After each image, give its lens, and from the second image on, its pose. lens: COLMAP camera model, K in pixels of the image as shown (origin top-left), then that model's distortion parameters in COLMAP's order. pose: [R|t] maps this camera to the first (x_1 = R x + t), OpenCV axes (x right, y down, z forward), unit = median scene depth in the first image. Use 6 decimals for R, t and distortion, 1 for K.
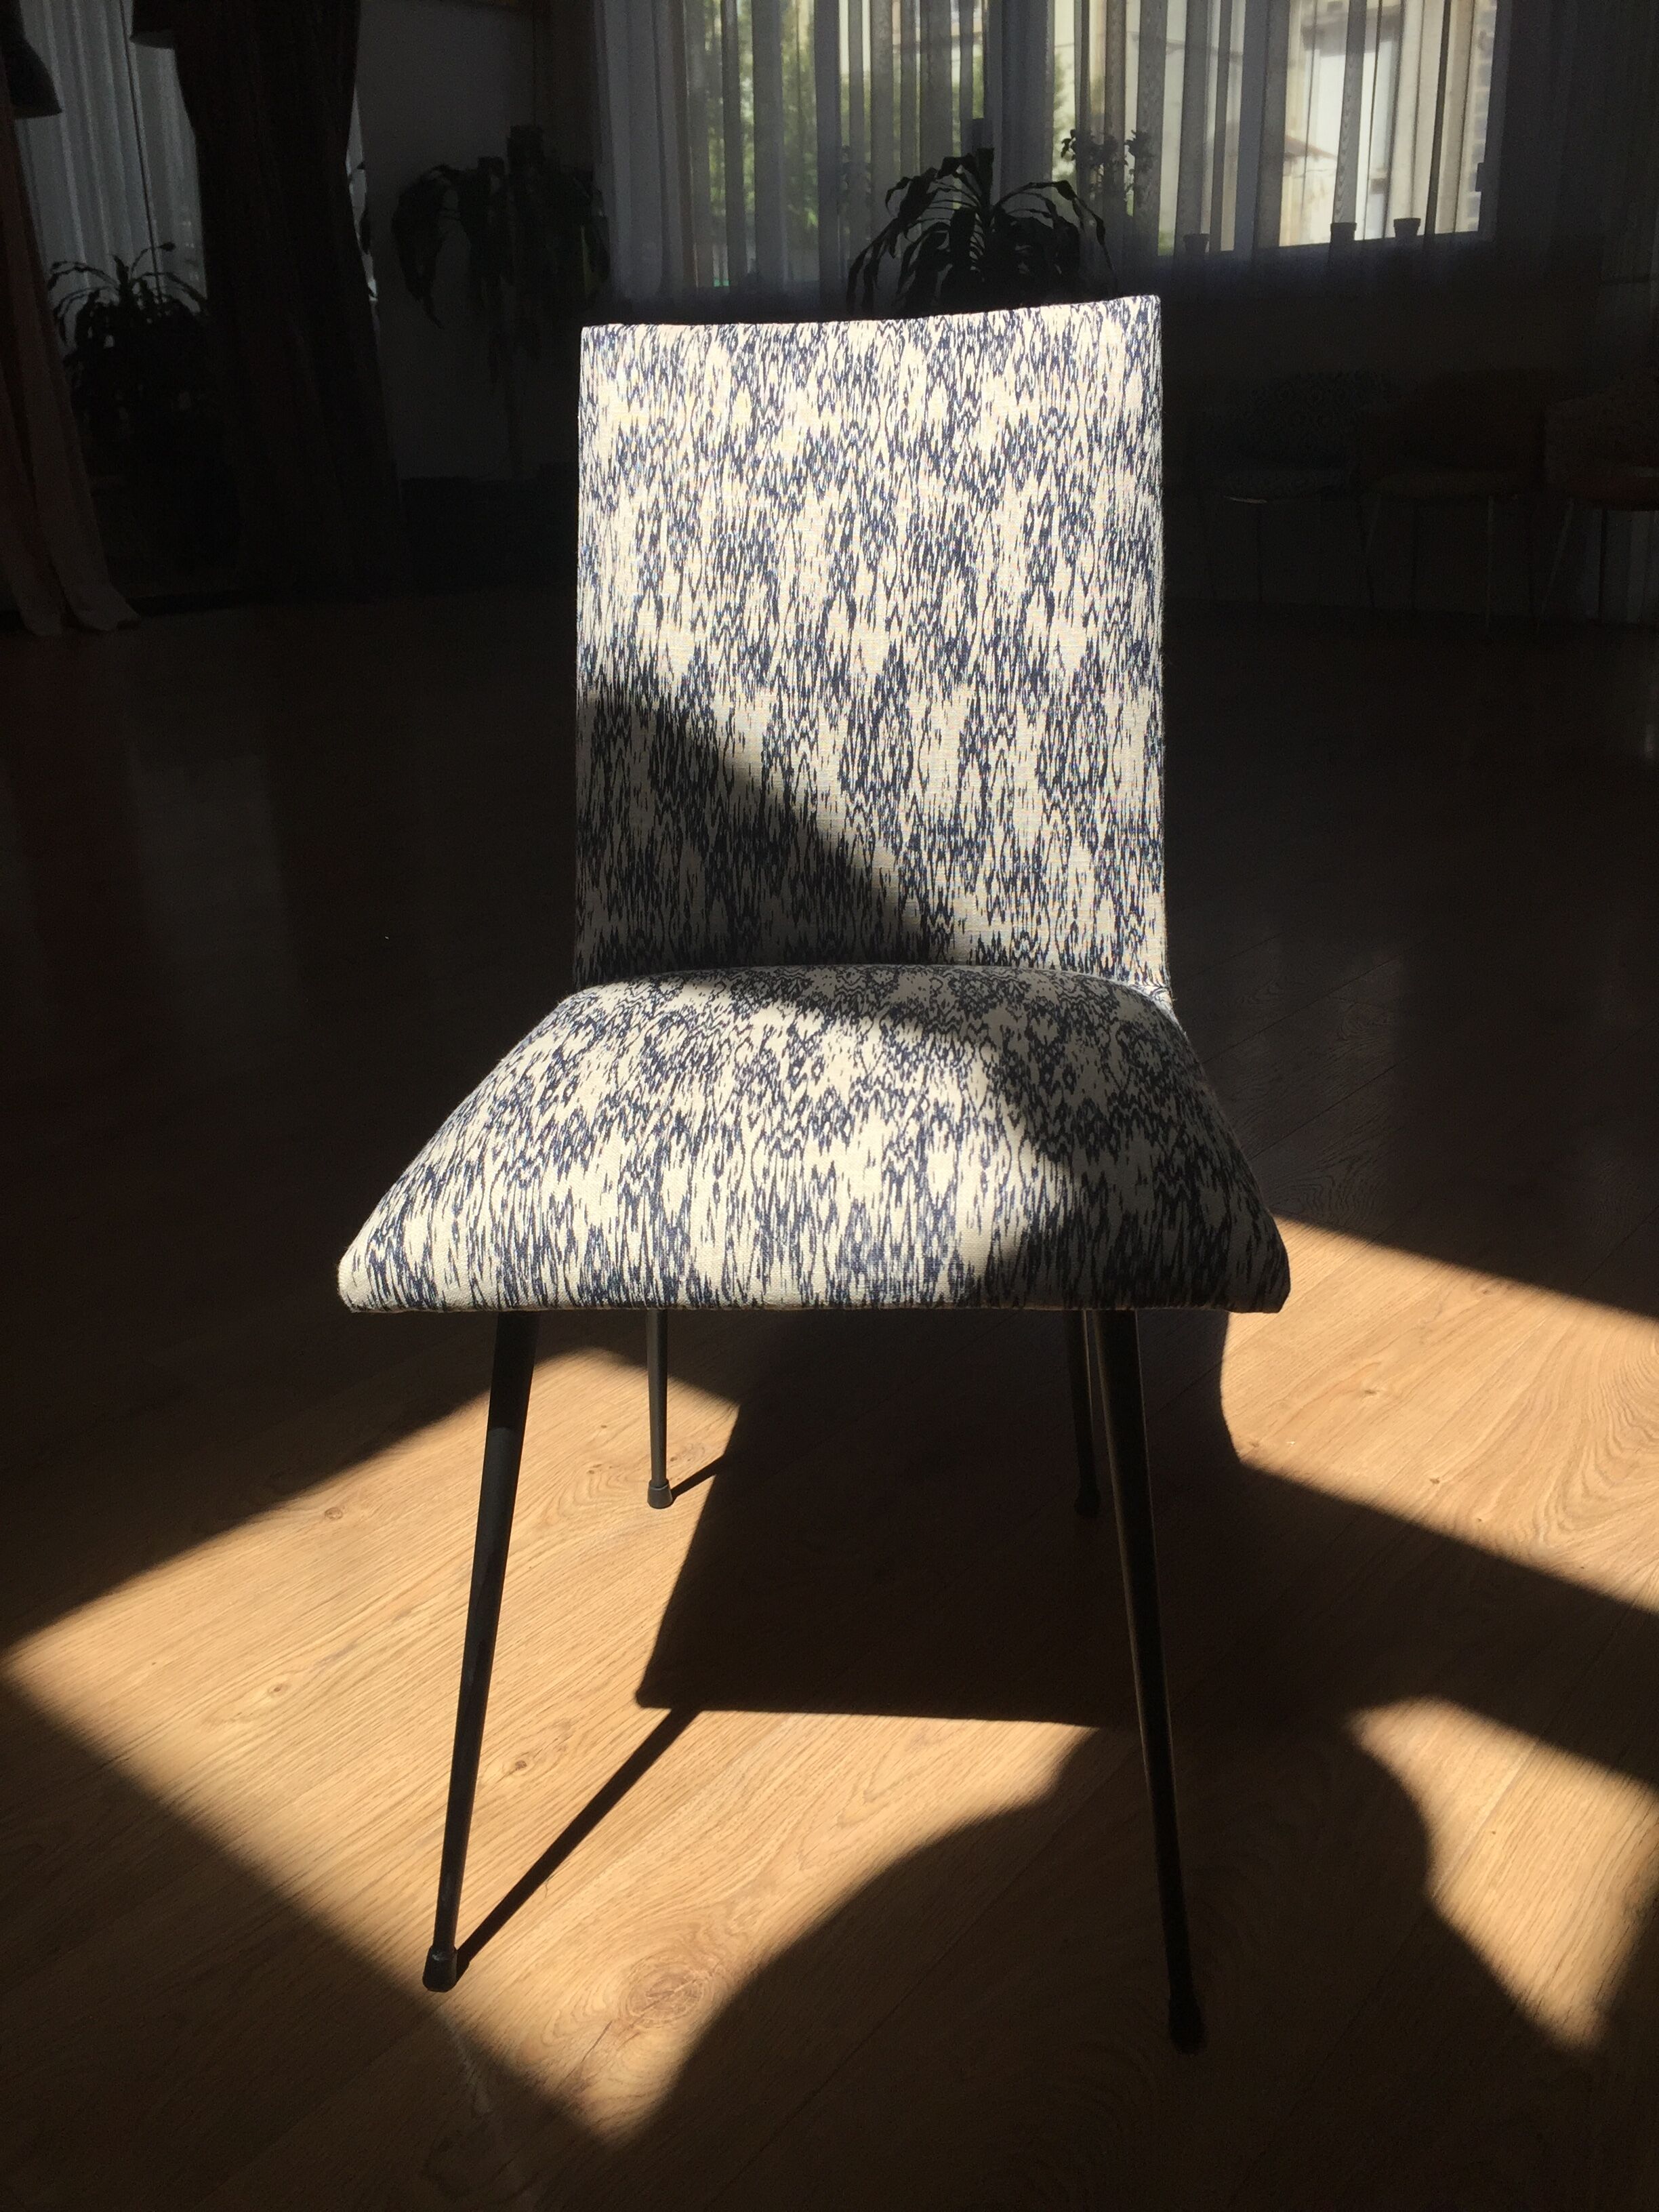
lens RADIAL K [[1884.9, 0, 833.5], [0, 1884.9, 1076.4], [0, 0, 1]] dist [0.085629, -0.116172]
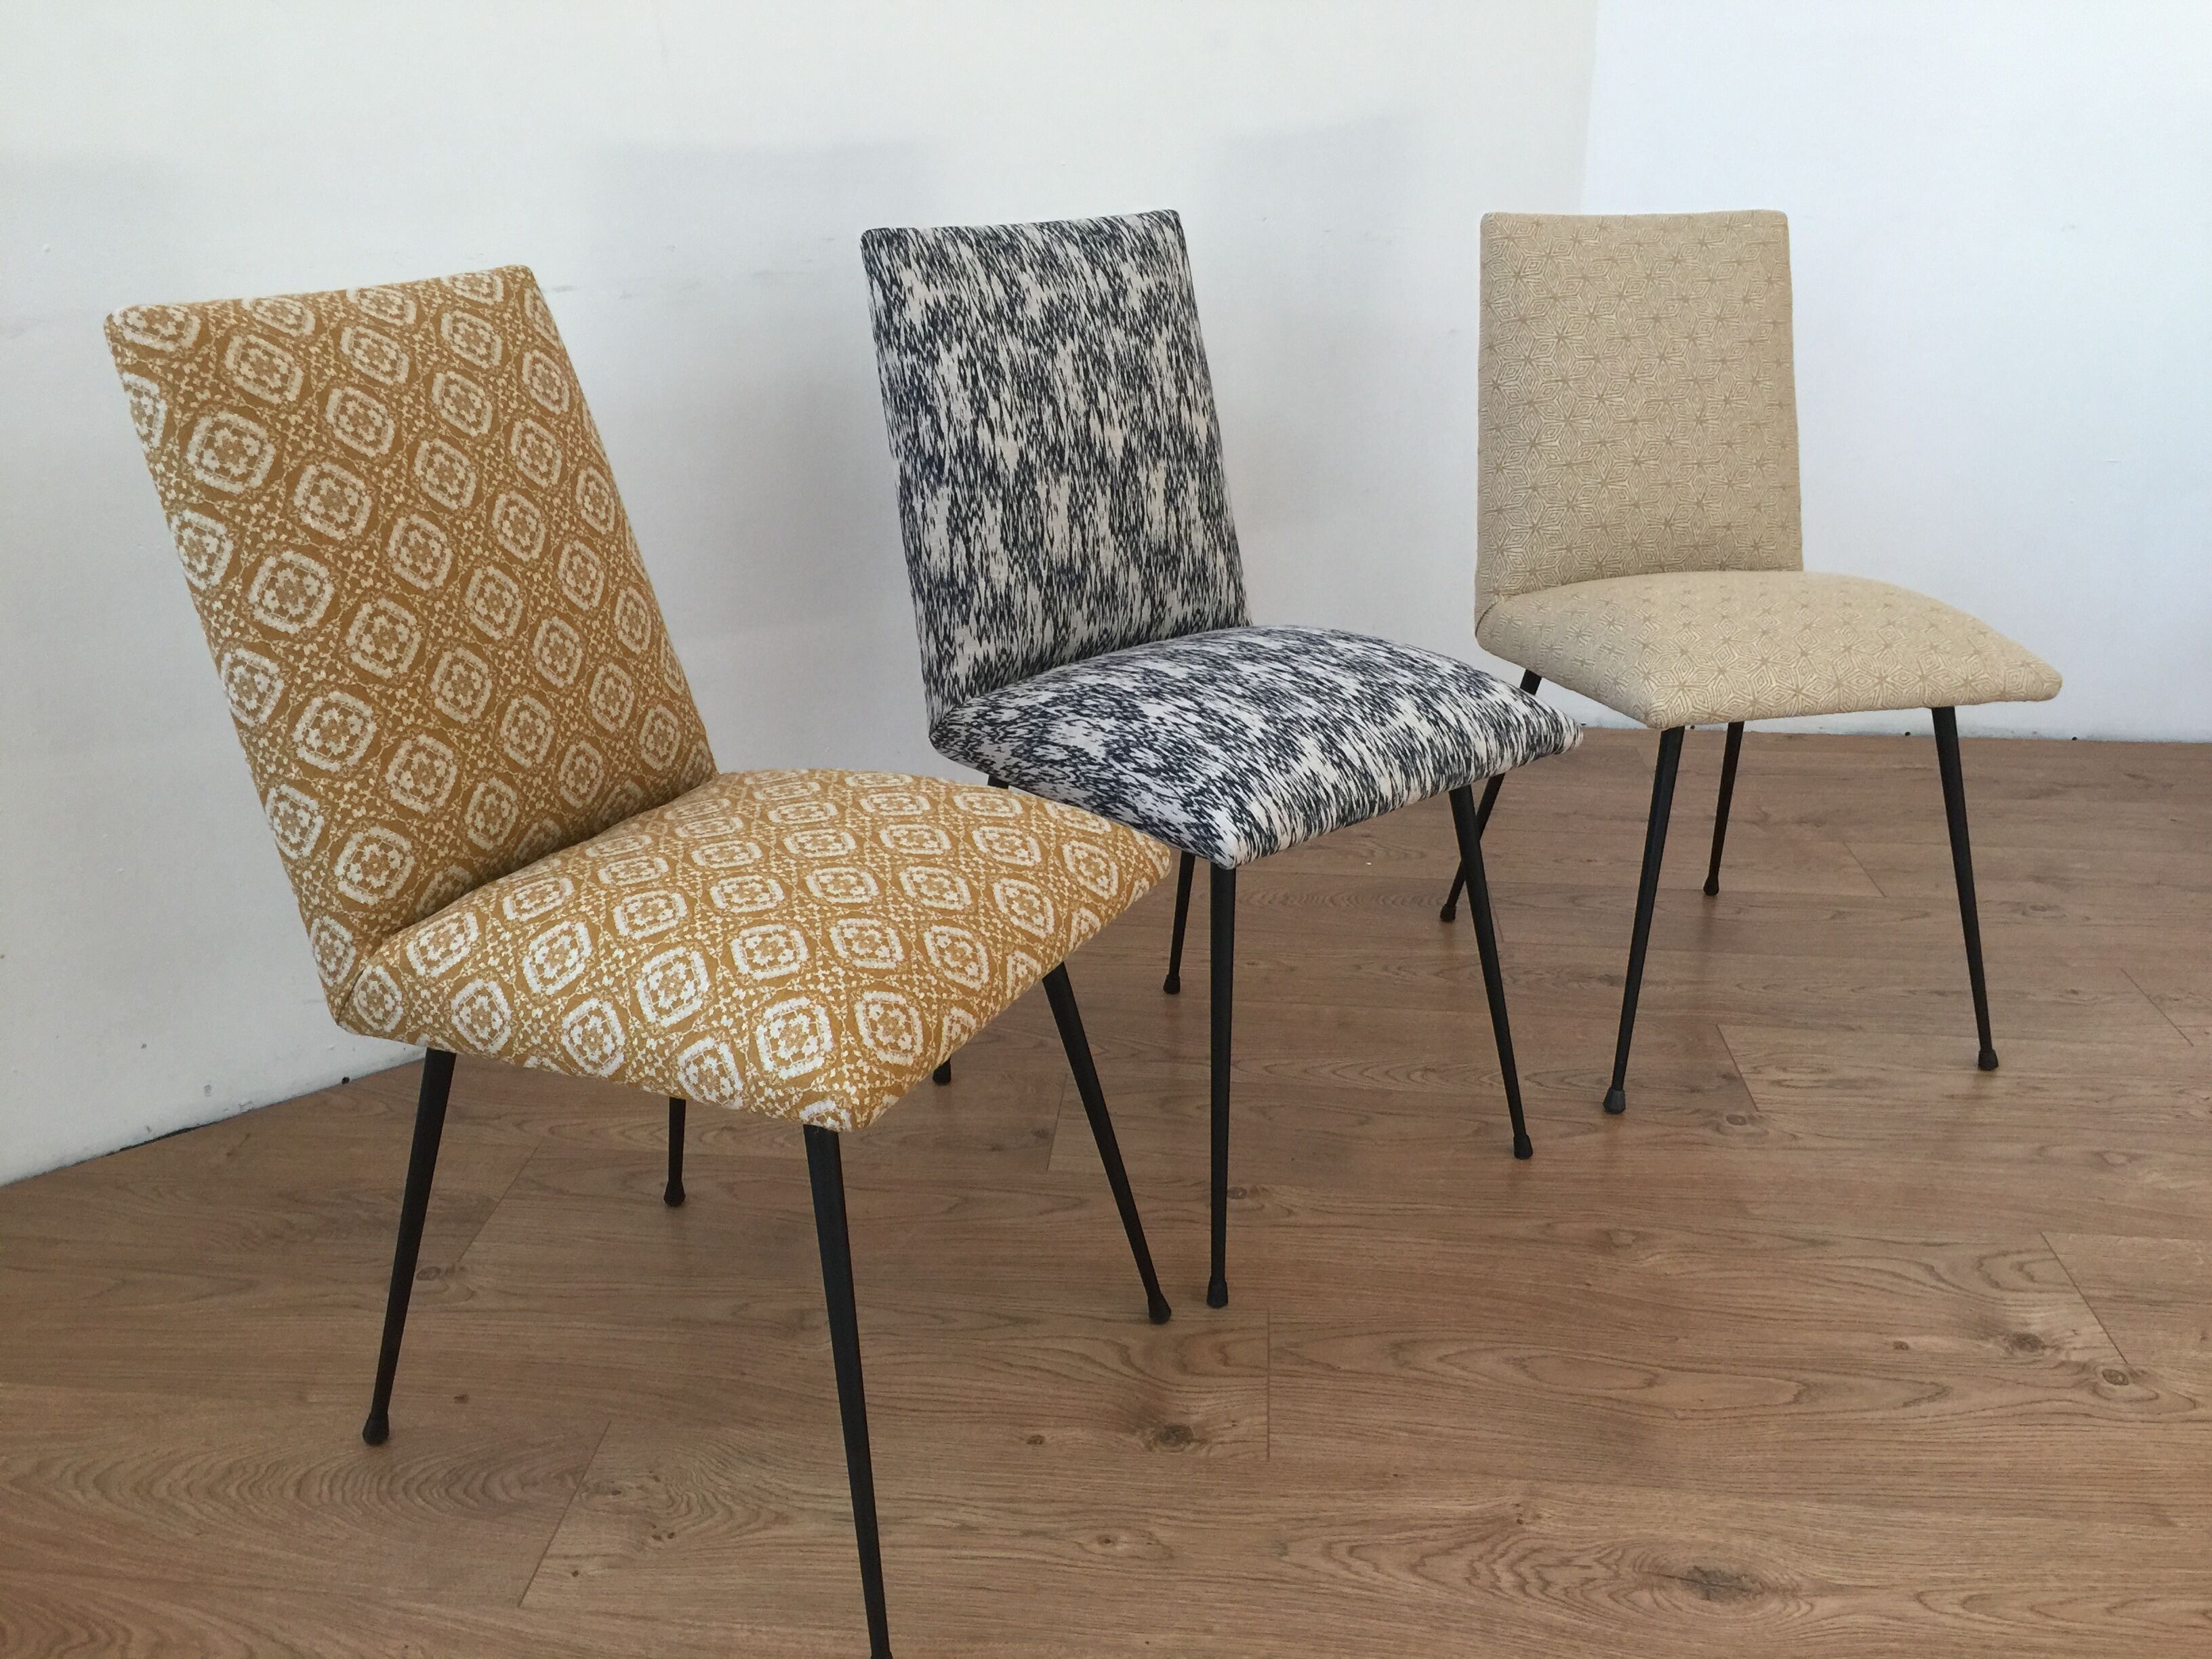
lens RADIAL K [[1908.6, 0, 1105.6], [0, 1908.6, 824.0], [0, 0, 1]] dist [0.065179, -0.006717]
pose [[0.705339, -0.221714, 0.673305, -1.099115], [0.214893, 0.972010, 0.094958, -0.072218], [-0.675513, 0.077711, 0.733242, -0.112352]]
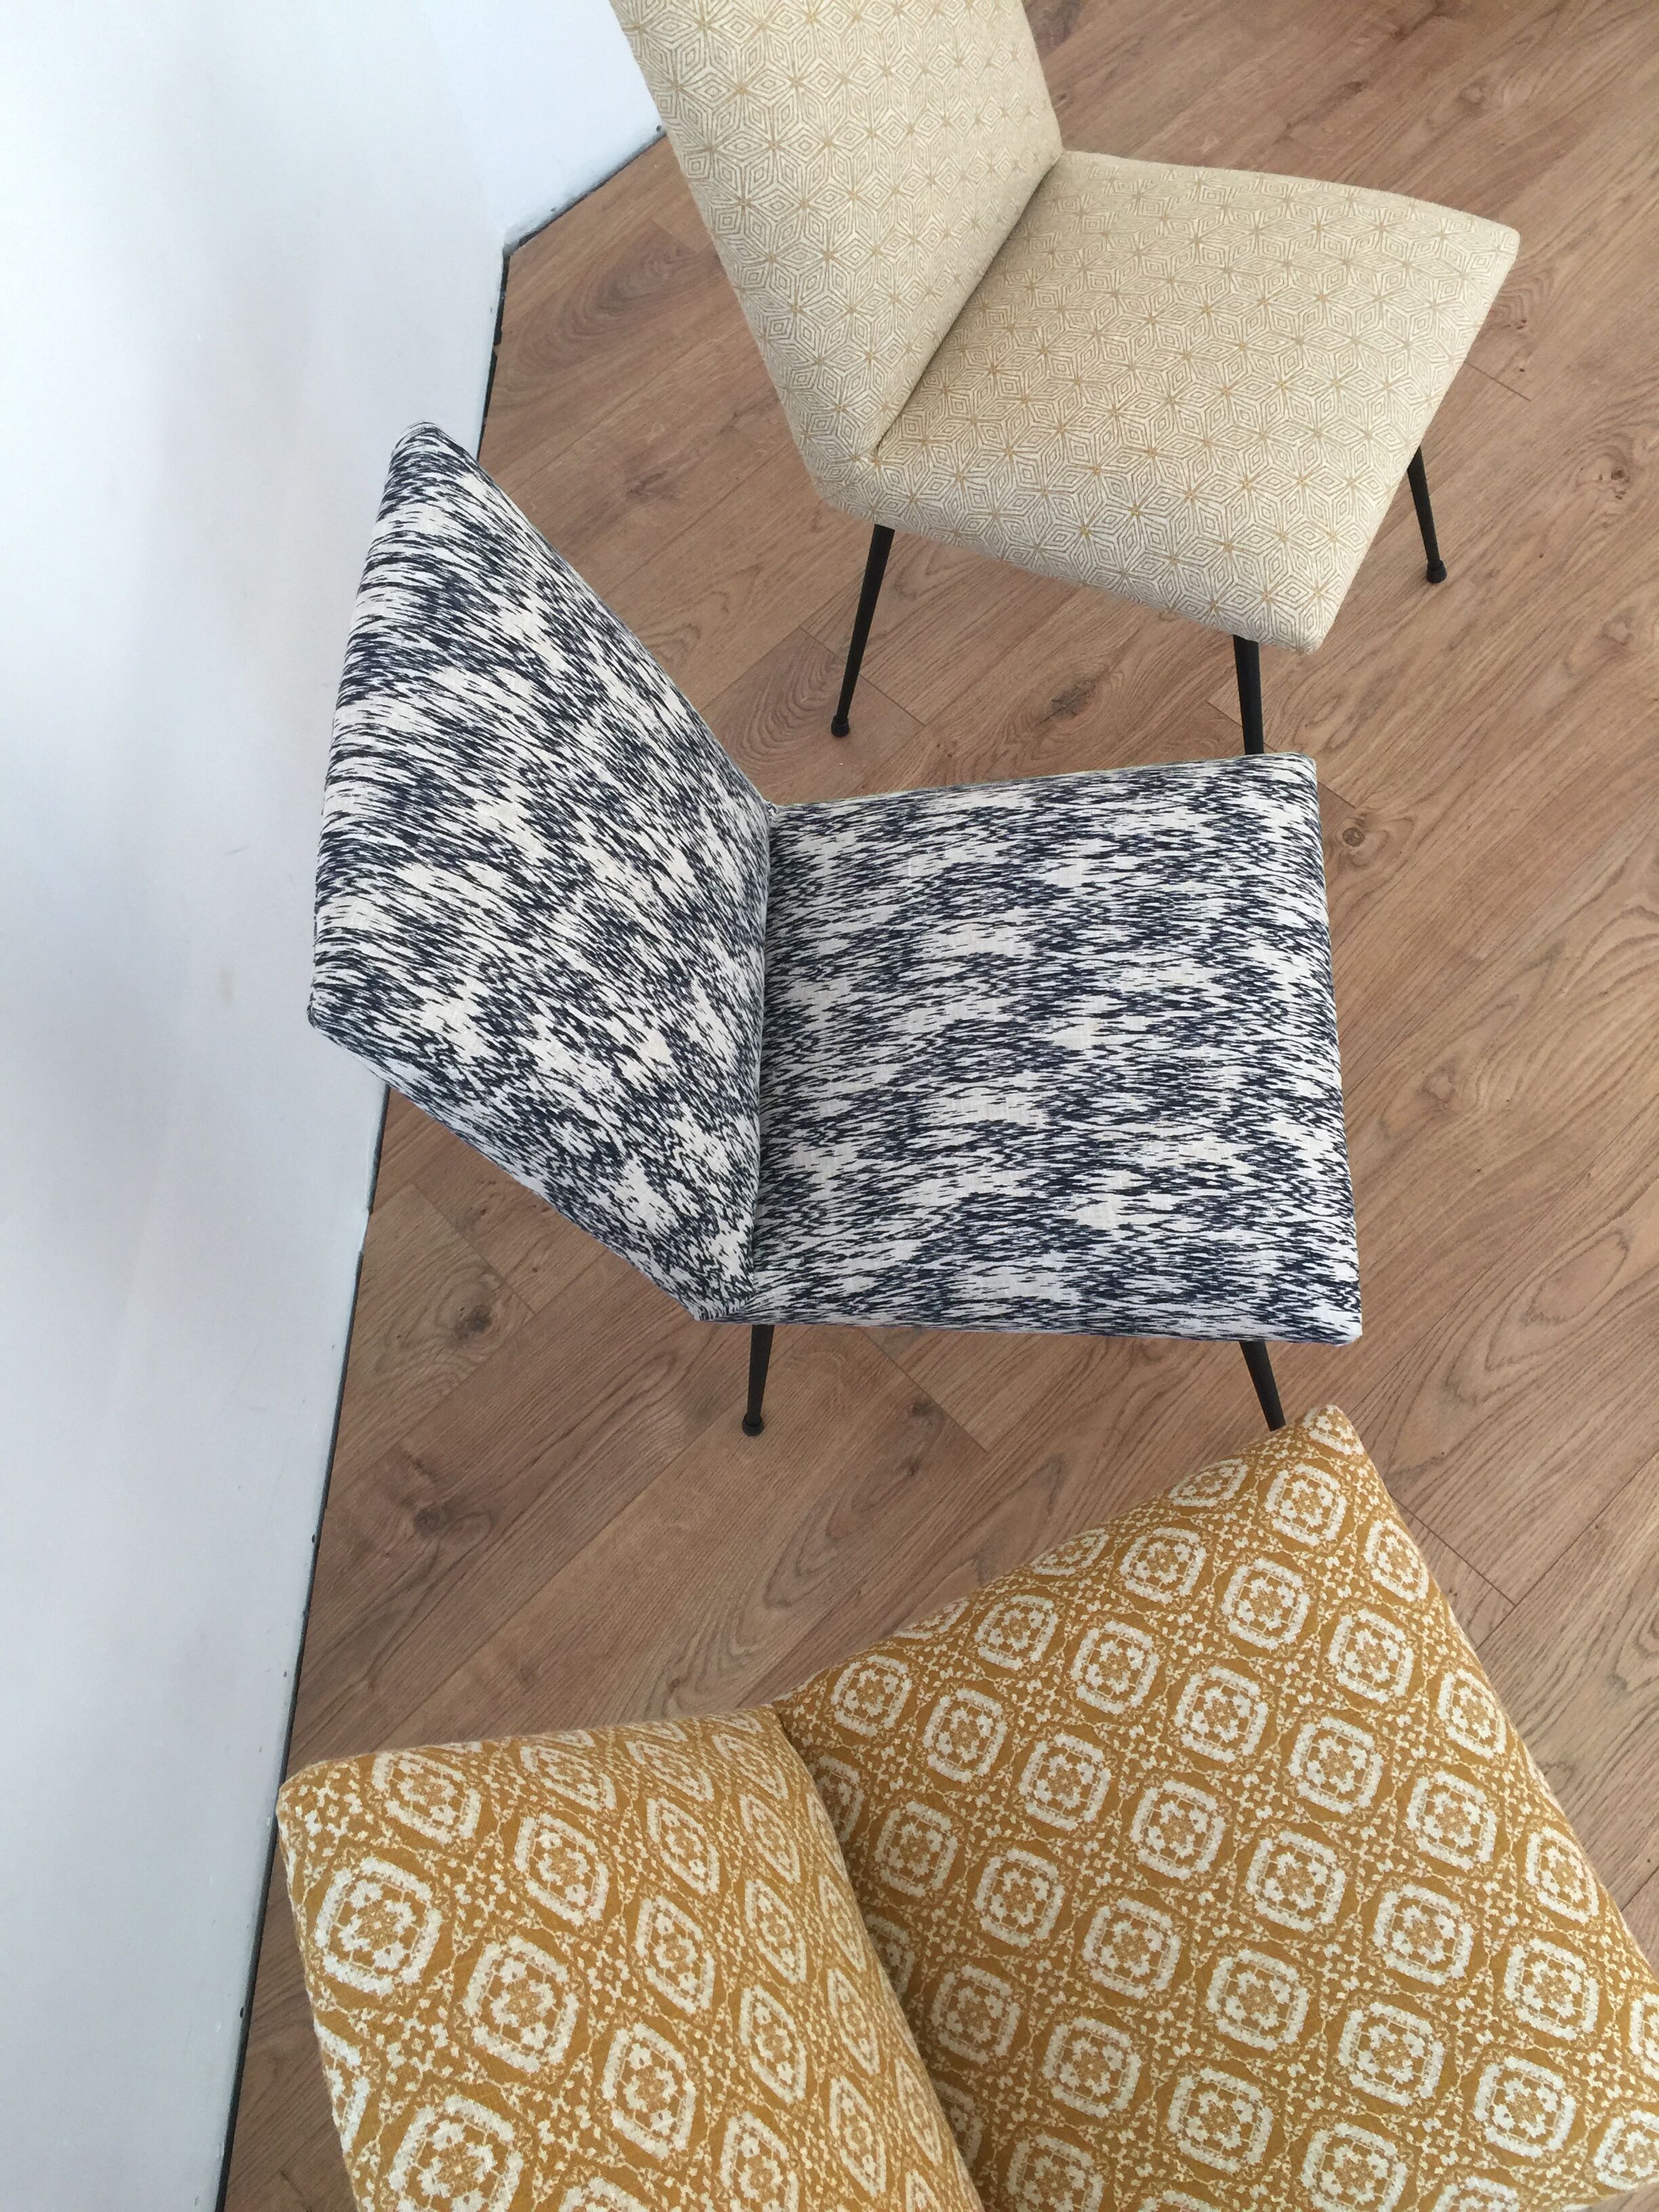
lens RADIAL K [[1905.9, 0, 838.6], [0, 1905.9, 1074.6], [0, 0, 1]] dist [0.090617, -0.120374]
pose [[-0.054900, -0.891116, 0.450443, -0.526017], [0.456286, 0.378875, 0.805144, -0.945392], [-0.888138, 0.249733, 0.385803, 0.568243]]
